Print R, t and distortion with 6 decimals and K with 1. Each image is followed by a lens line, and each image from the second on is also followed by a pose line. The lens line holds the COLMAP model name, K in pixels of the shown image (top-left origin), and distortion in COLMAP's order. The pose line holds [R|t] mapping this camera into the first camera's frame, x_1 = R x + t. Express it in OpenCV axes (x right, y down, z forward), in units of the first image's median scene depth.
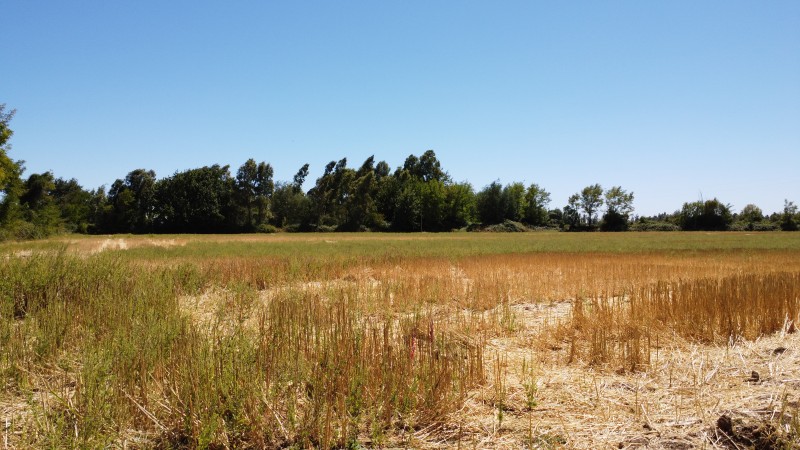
lens RADIAL K [[580.0, 0, 403.1], [0, 580.0, 227.7], [0, 0, 1]] dist [-0.026306, -0.012529]
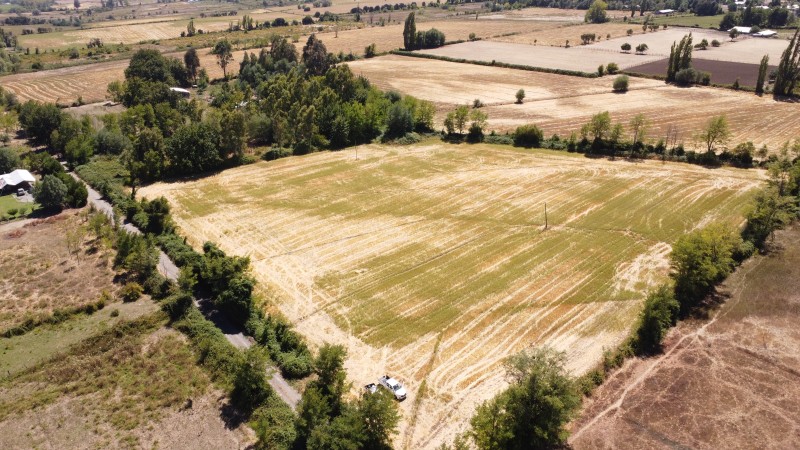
lens RADIAL K [[580.0, 0, 403.1], [0, 580.0, 227.7], [0, 0, 1]] dist [-0.026306, -0.012529]
pose [[0.975573, -0.111401, 0.189334, -0.141442], [0.026511, 0.915283, 0.401937, -0.387875], [-0.218070, -0.387099, 0.895879, -0.430449]]
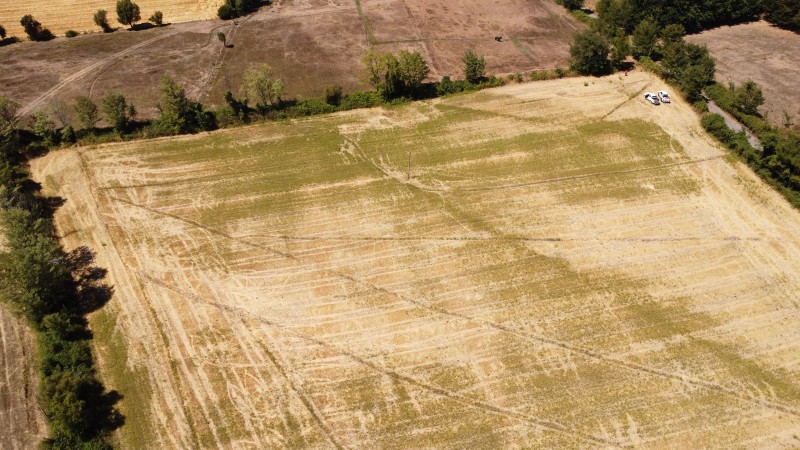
lens RADIAL K [[580.0, 0, 403.1], [0, 580.0, 227.7], [0, 0, 1]] dist [-0.026306, -0.012529]
pose [[-0.951060, -0.153905, 0.267950, 0.051131], [0.044897, 0.789112, 0.612606, -0.444548], [-0.305726, 0.594655, -0.743584, 1.051306]]
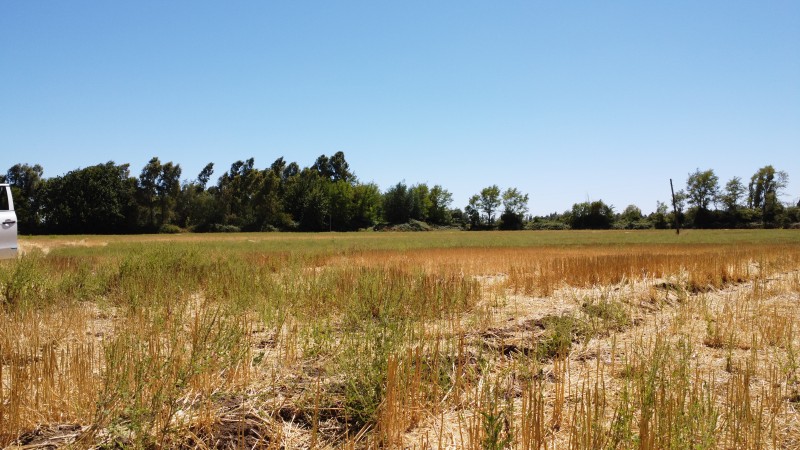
lens RADIAL K [[580.0, 0, 403.1], [0, 580.0, 227.7], [0, 0, 1]] dist [-0.026306, -0.012529]
pose [[0.985927, -0.003677, 0.167134, -0.010651], [0.003572, 0.999993, 0.000928, 0.000076], [-0.167136, -0.000318, 0.985934, -0.022598]]
